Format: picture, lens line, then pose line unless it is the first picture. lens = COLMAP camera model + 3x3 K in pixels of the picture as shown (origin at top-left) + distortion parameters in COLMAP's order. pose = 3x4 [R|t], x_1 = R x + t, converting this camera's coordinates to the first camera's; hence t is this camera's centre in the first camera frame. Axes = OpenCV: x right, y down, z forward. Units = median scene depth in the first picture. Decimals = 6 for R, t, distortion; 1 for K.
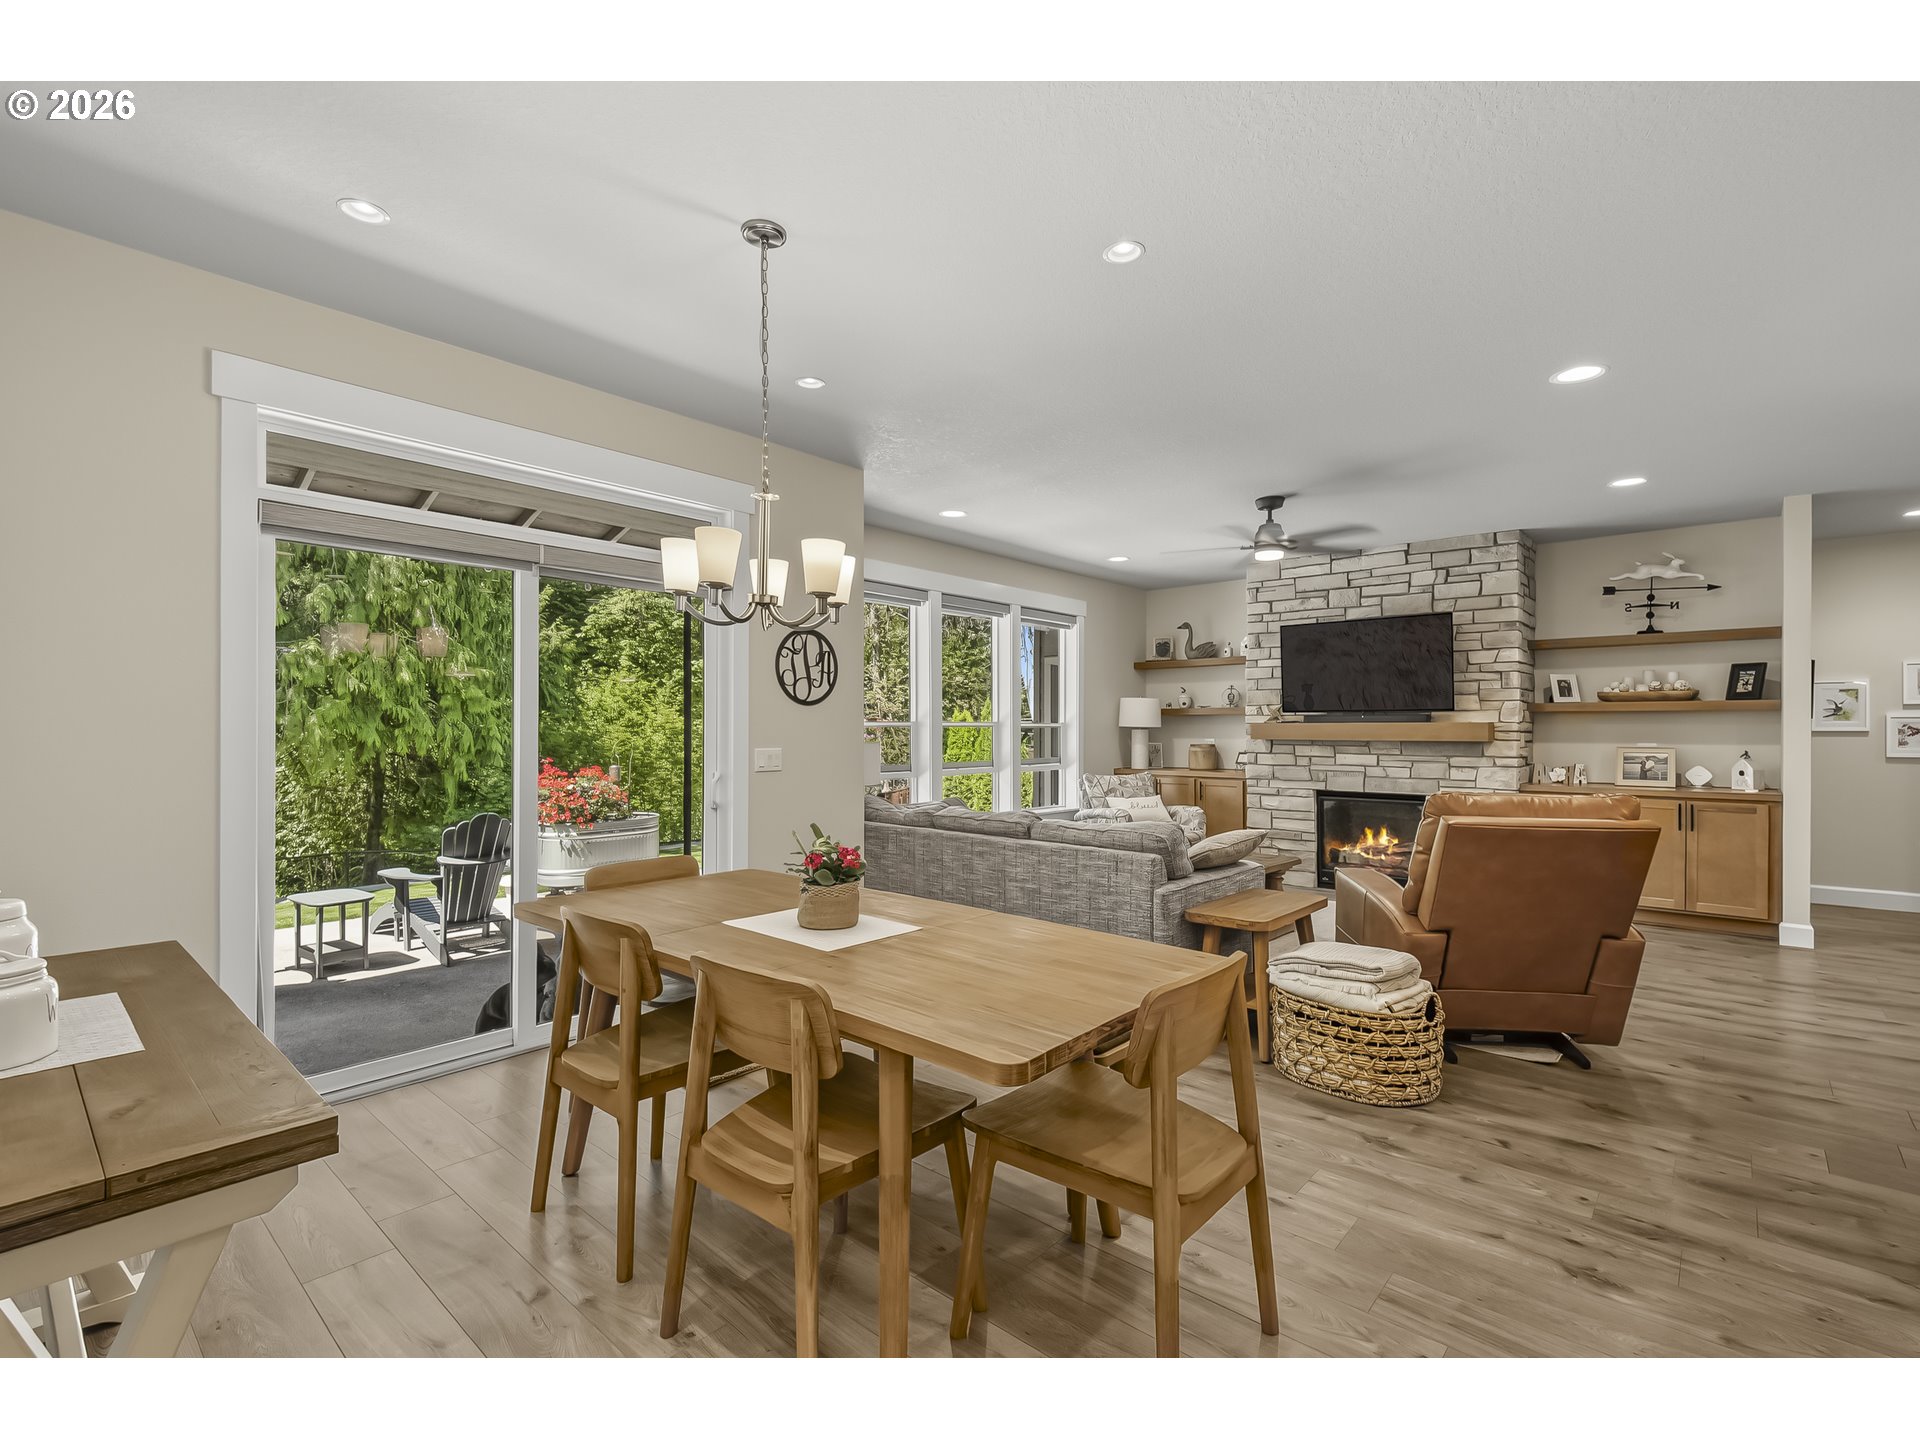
lens RADIAL K [[790.3, 0, 973.5], [0, 790.3, 735.0], [0, 0, 1]] dist [-0.012671, -0.000035]
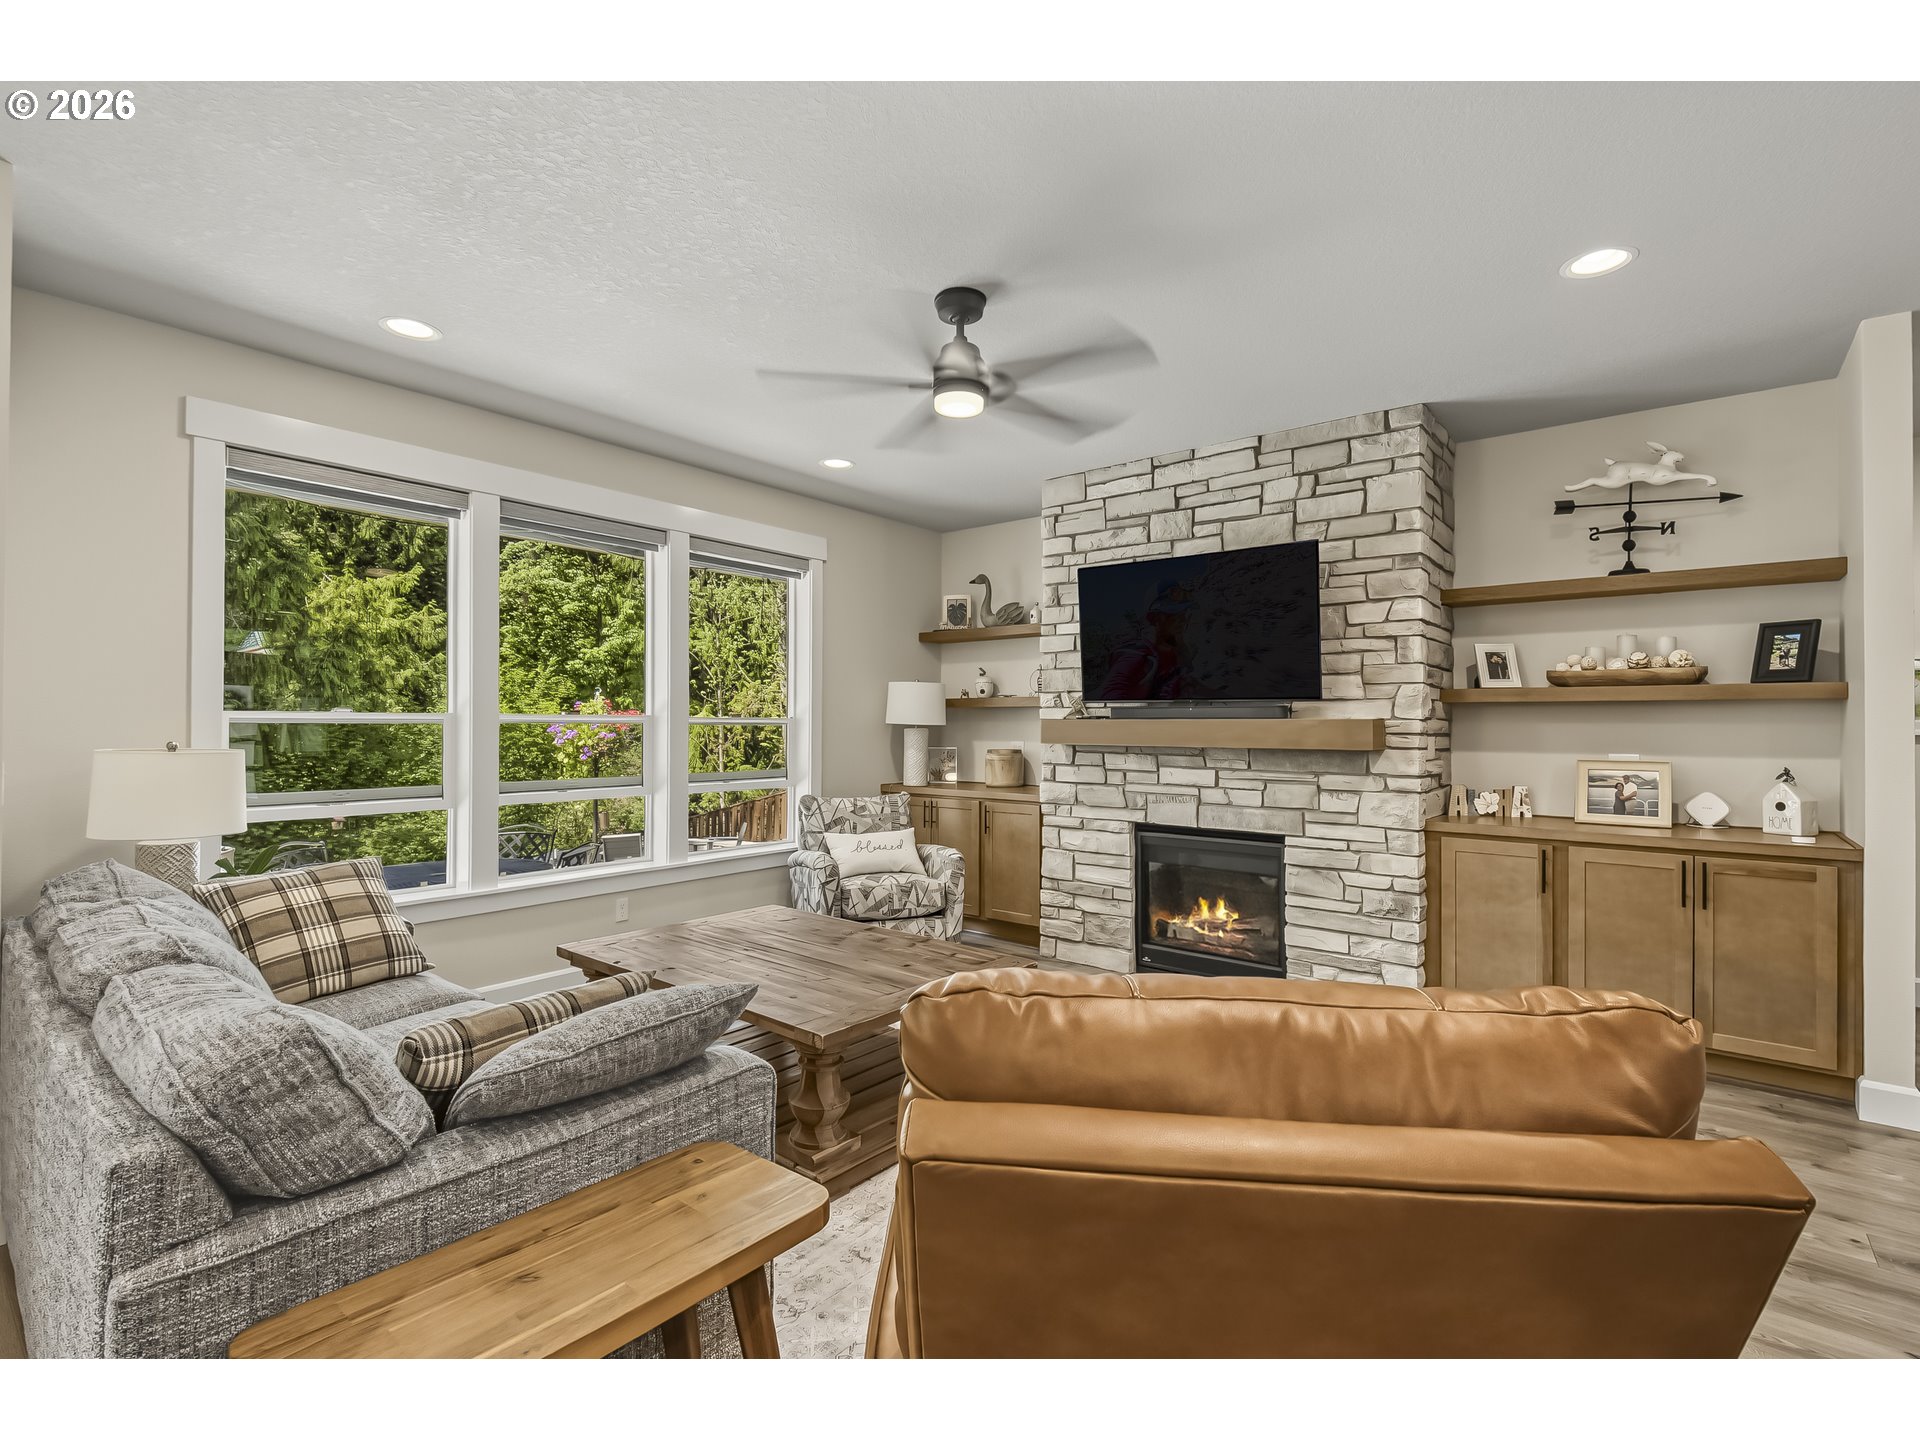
lens RADIAL K [[880.3, 0, 954.7], [0, 880.3, 719.8], [0, 0, 1]] dist [0.012202, -0.012028]
pose [[0.997021, 0.005034, 0.076971, 0.268589], [-0.003865, 0.999875, -0.015326, -0.003576], [-0.077038, 0.014982, 0.996916, 0.332061]]
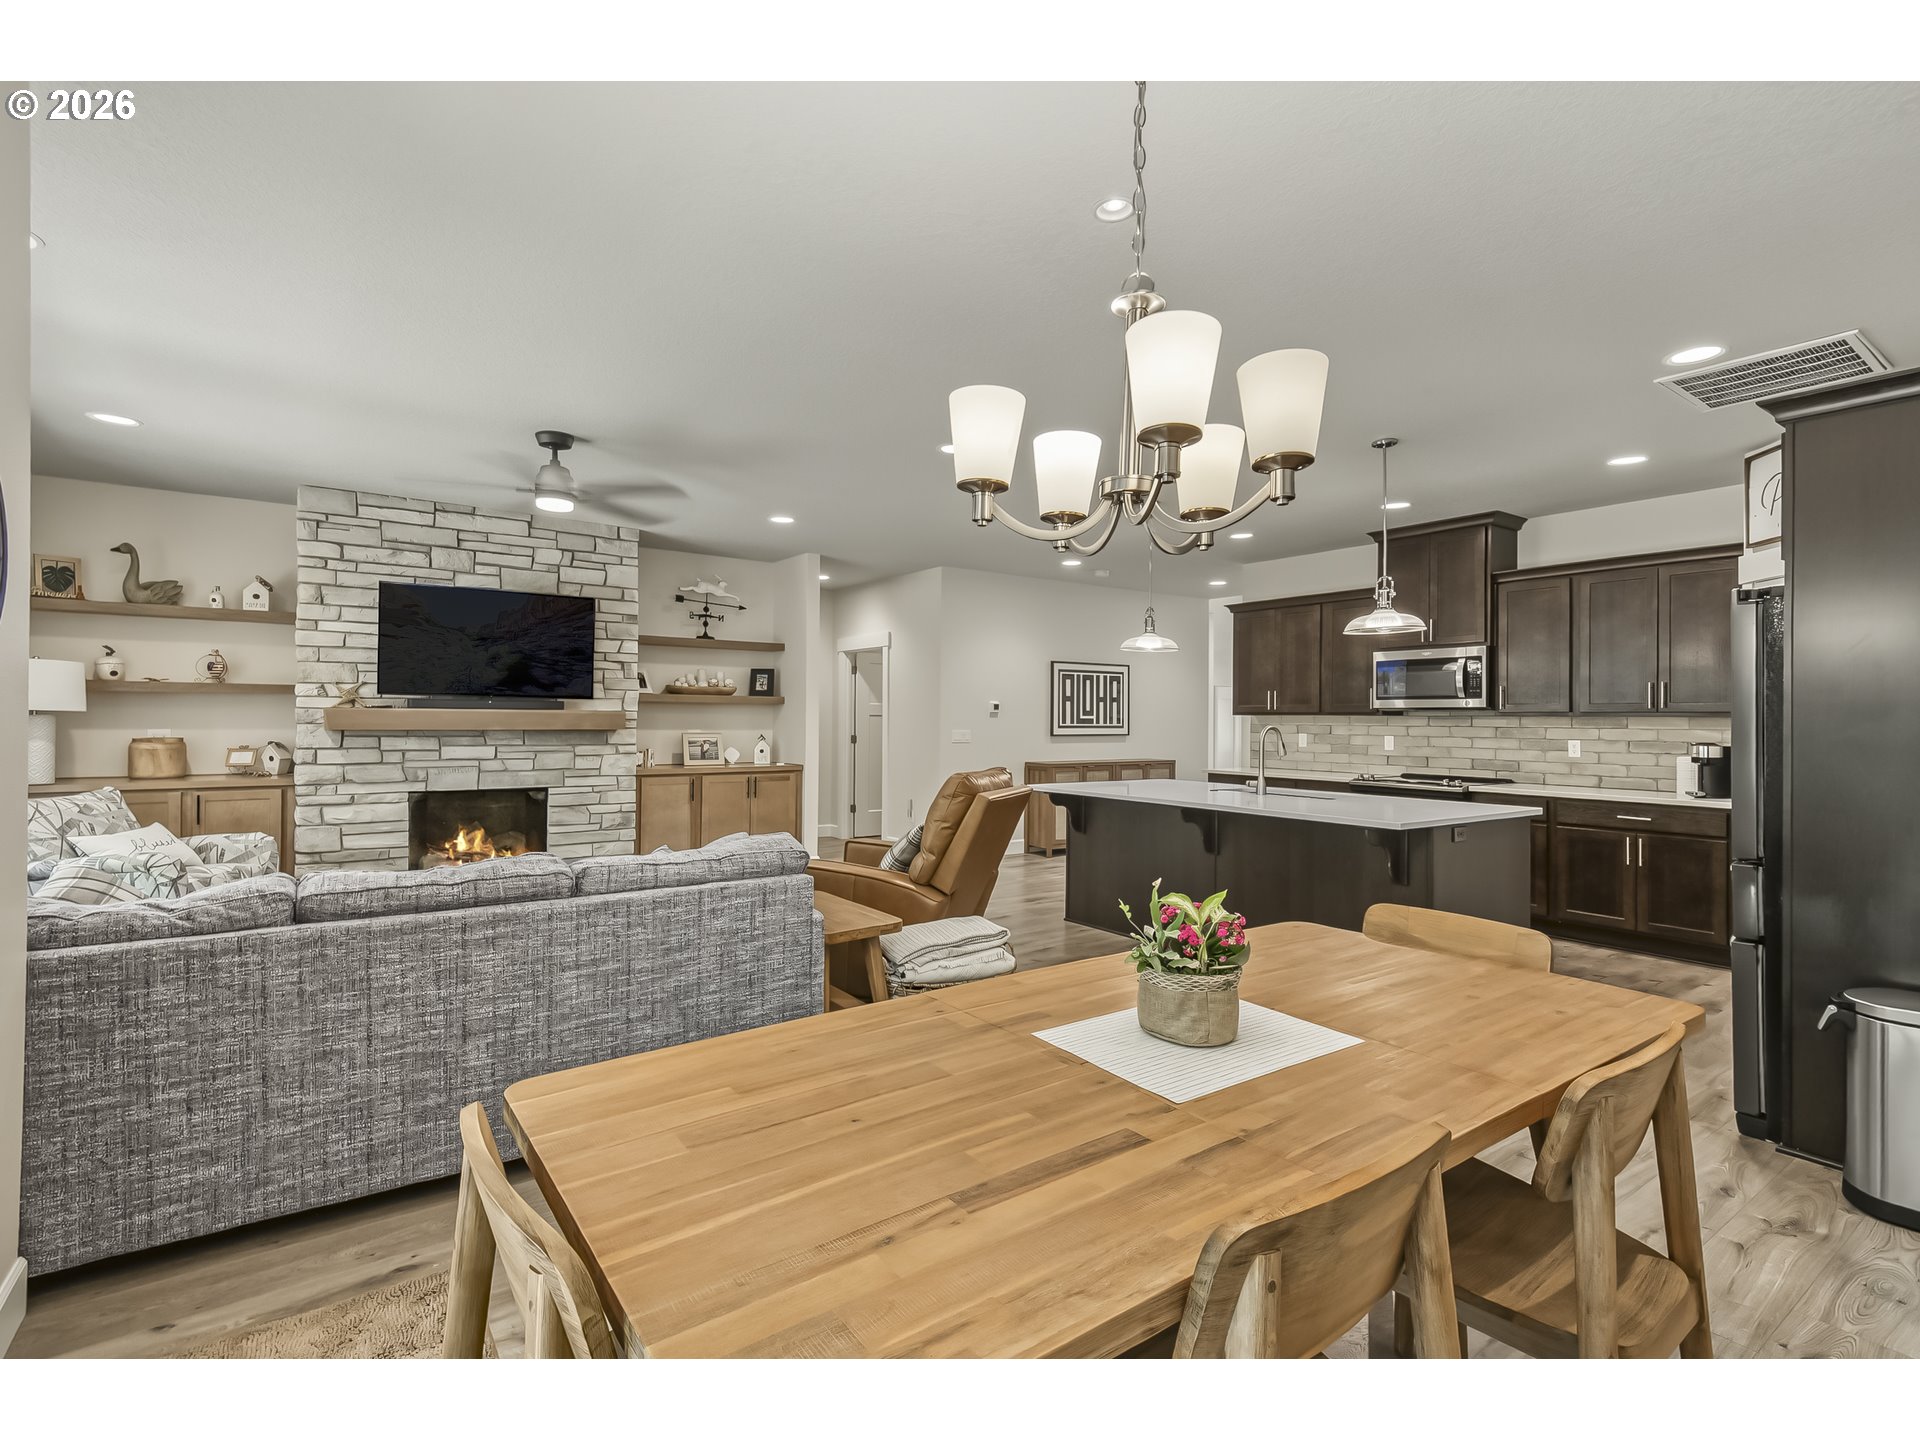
lens RADIAL K [[849.9, 0, 887.5], [0, 849.9, 714.3], [0, 0, 1]] dist [0.000063, -0.000481]
pose [[0.270589, 0.005572, 0.962679, -0.306751], [0.000585, 0.999982, -0.005952, -0.004625], [-0.962695, 0.002173, 0.270581, 0.349625]]
